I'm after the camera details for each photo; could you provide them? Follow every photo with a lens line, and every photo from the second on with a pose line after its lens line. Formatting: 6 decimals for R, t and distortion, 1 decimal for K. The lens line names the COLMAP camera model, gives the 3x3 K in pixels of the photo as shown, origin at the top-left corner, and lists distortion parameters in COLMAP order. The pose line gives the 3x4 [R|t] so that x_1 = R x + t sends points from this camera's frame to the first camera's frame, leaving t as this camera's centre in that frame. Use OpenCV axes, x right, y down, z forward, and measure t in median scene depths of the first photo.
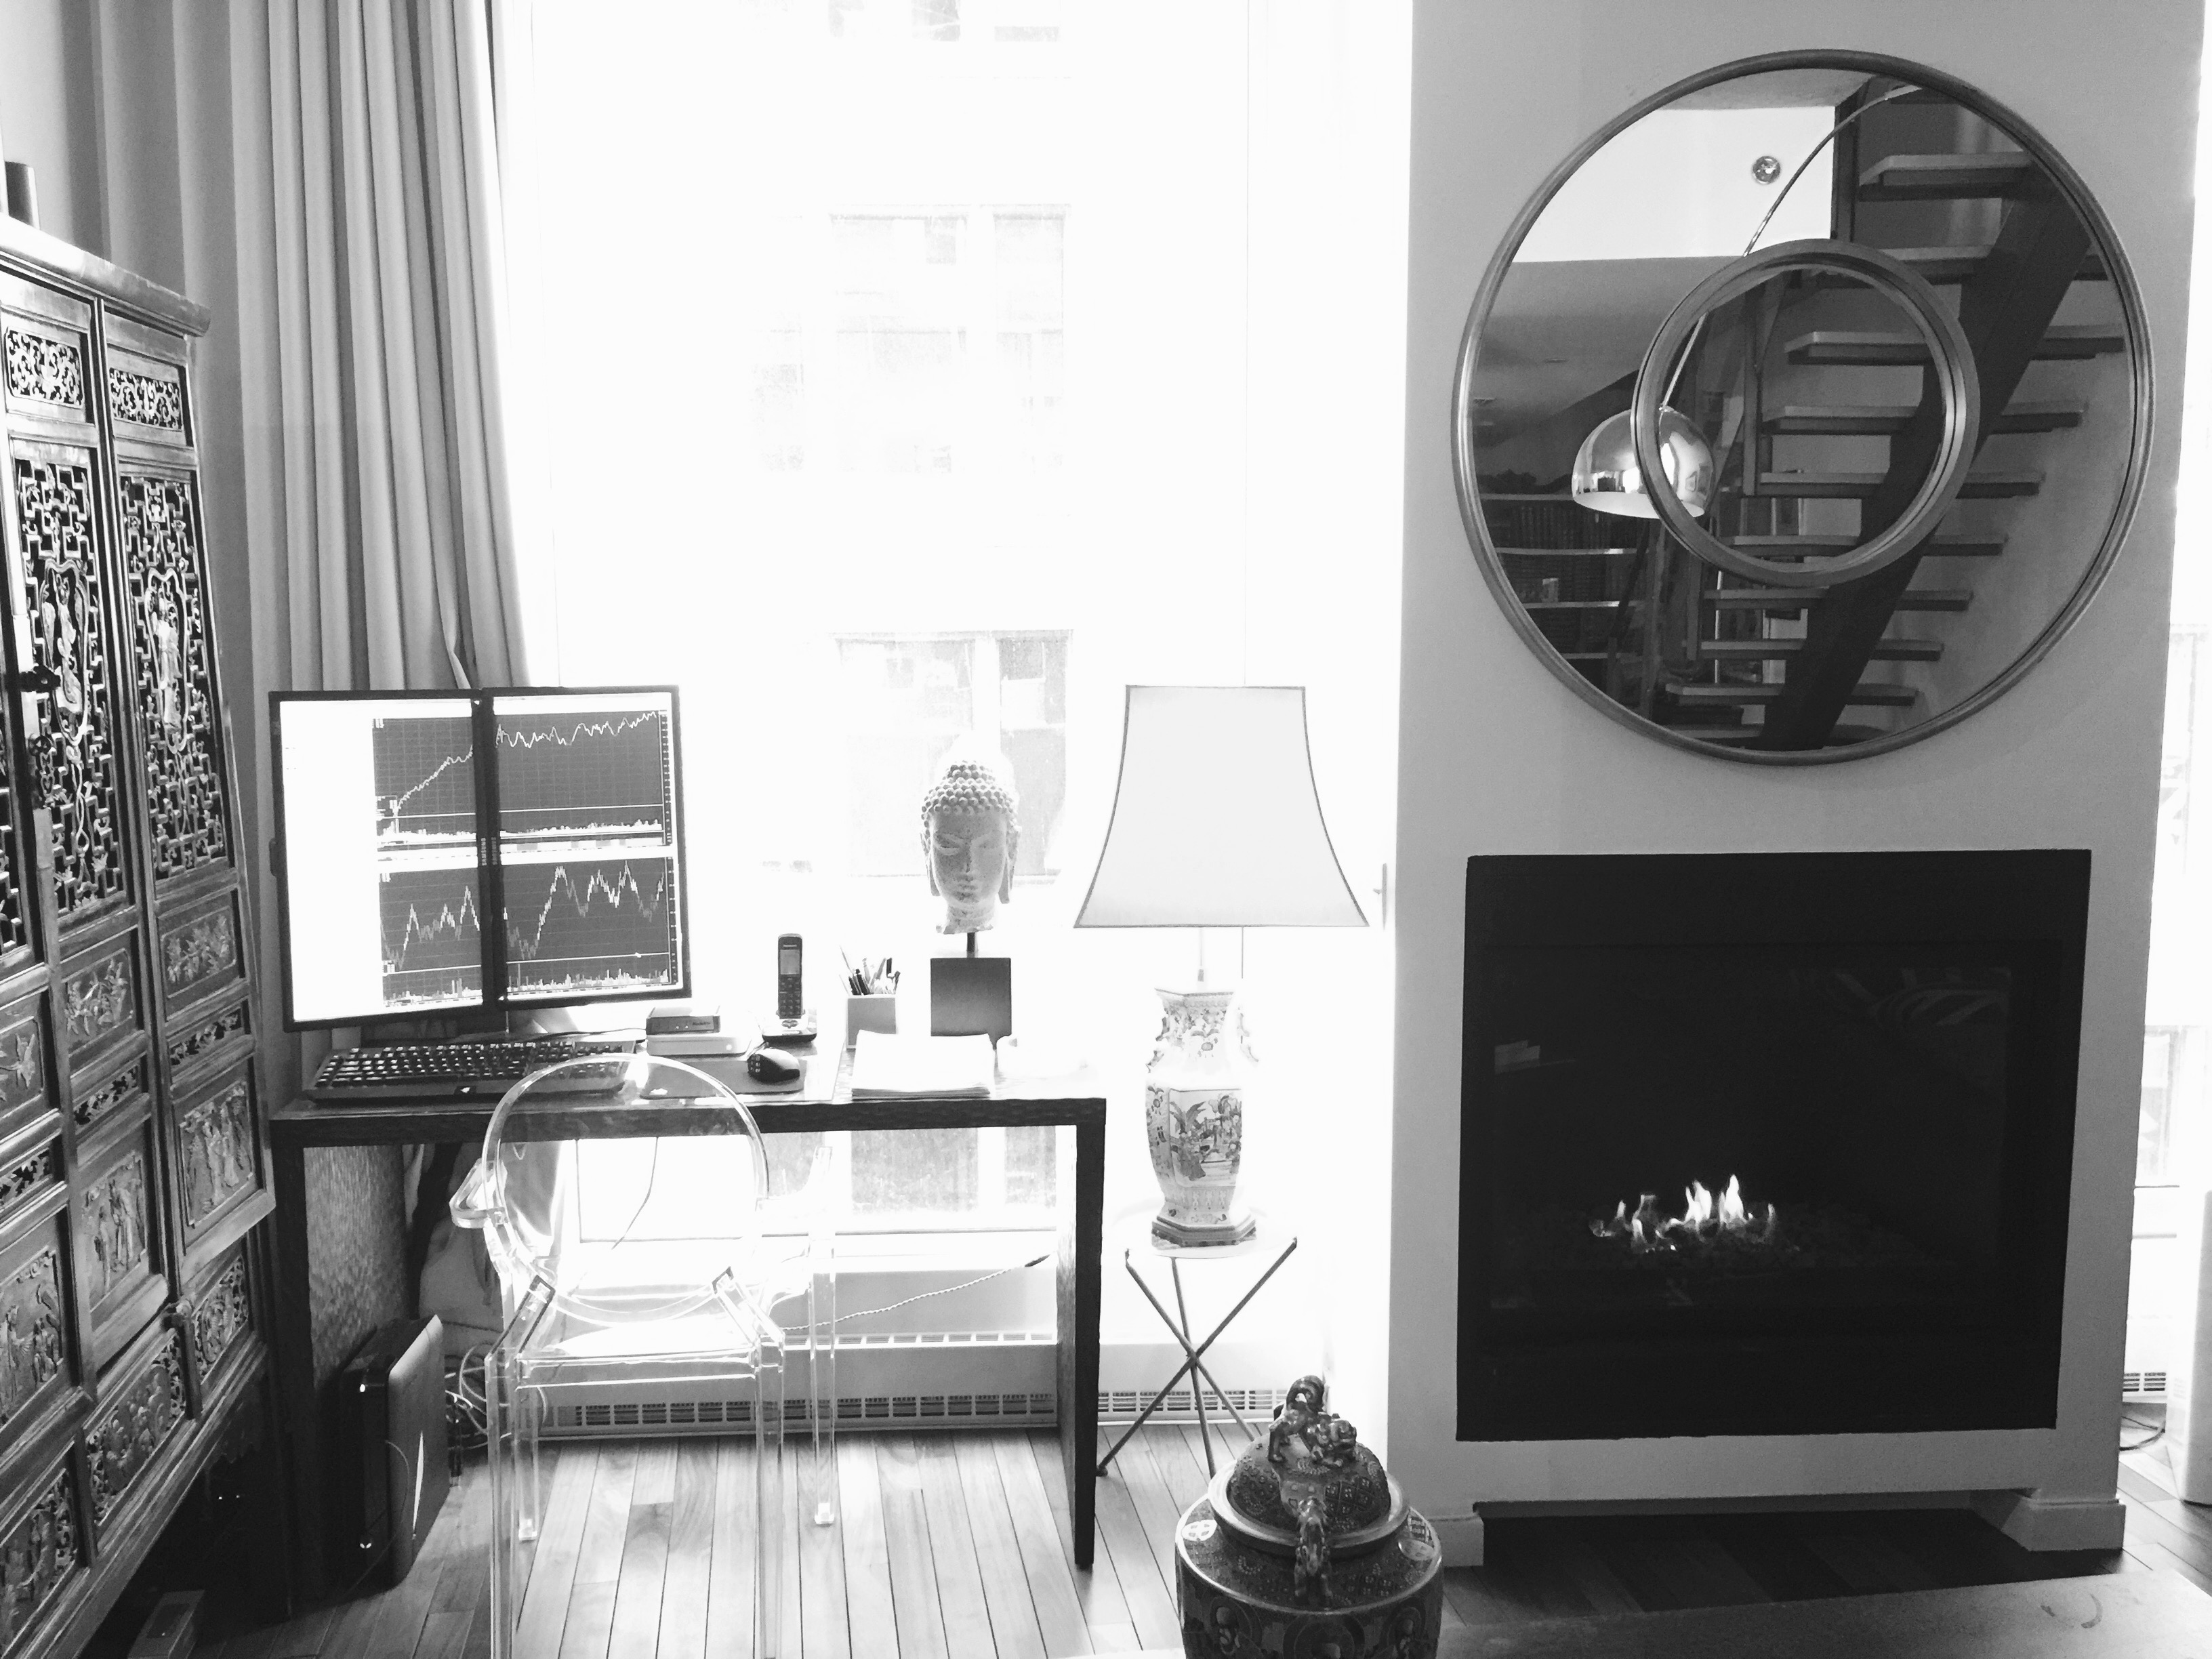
lens RADIAL K [[1863.3, 0, 1109.2], [0, 1863.3, 837.8], [0, 0, 1]] dist [-0.004532, -0.012949]
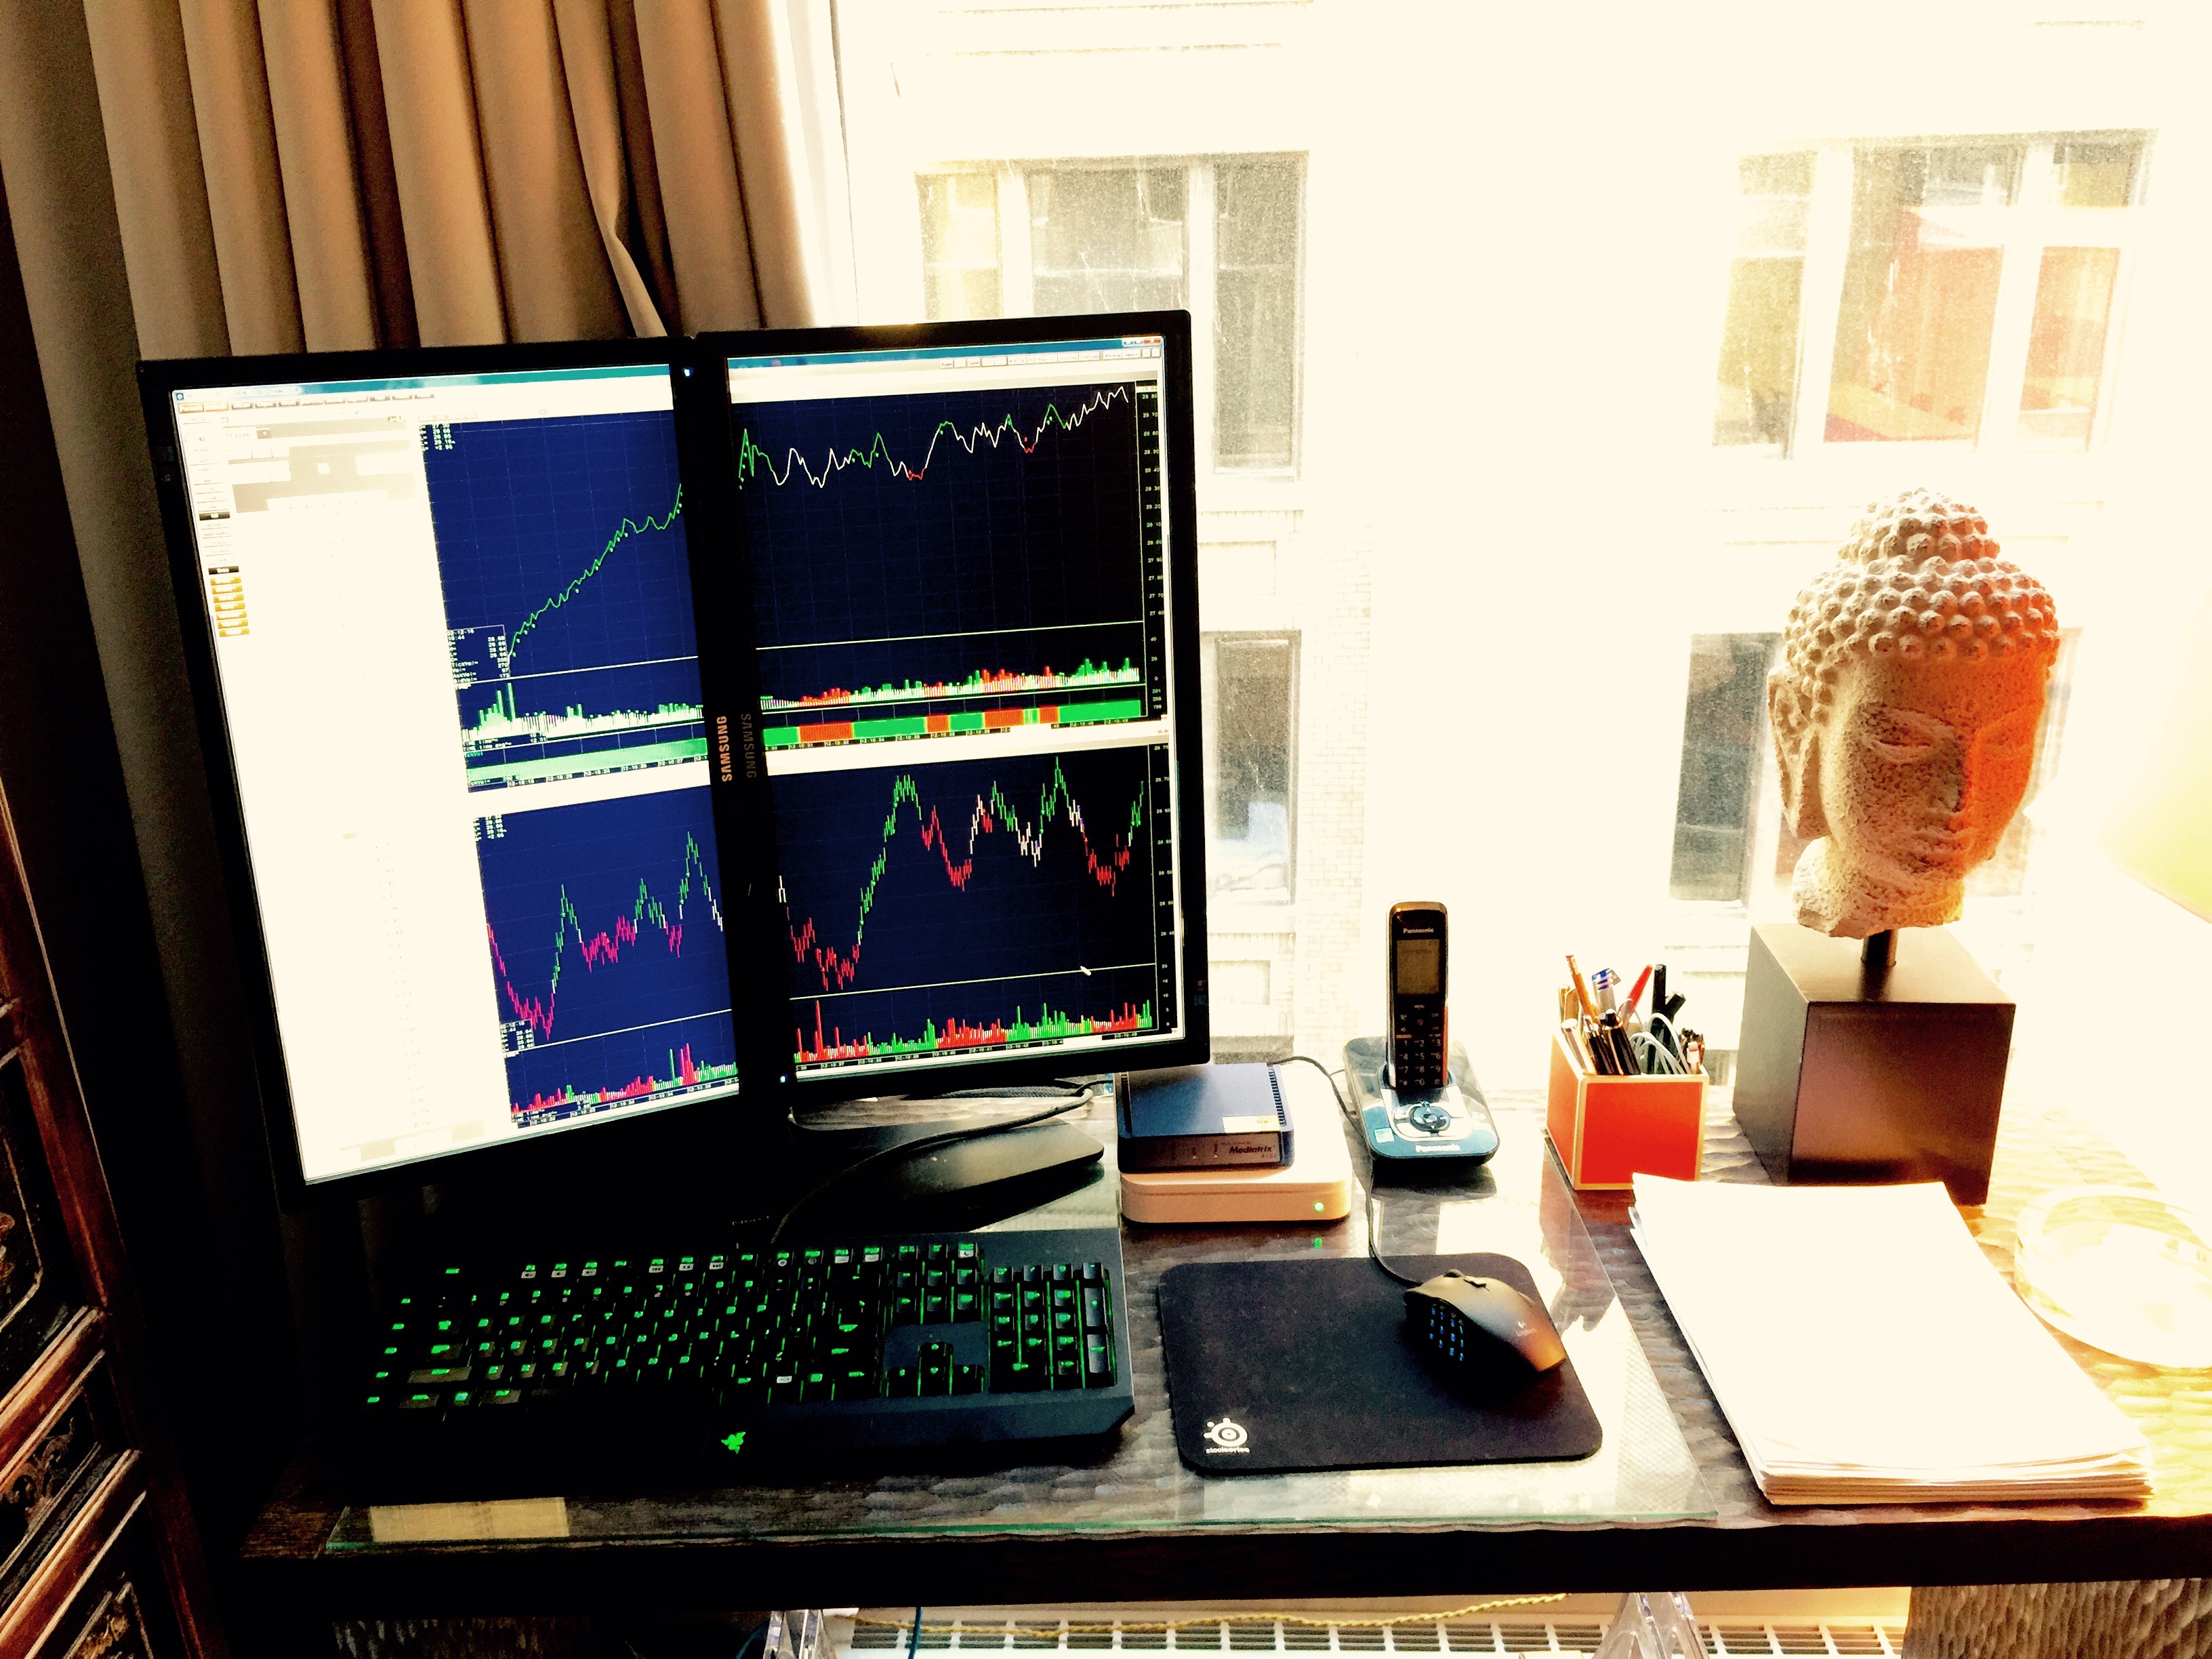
lens RADIAL K [[1863.3, 0, 1094.6], [0, 1863.3, 829.9], [0, 0, 1]] dist [-0.004532, -0.012949]
pose [[0.994759, 0.009761, -0.101783, -0.210749], [0.012780, 0.975759, 0.218476, -0.062753], [0.101448, -0.218632, 0.970520, 0.600933]]
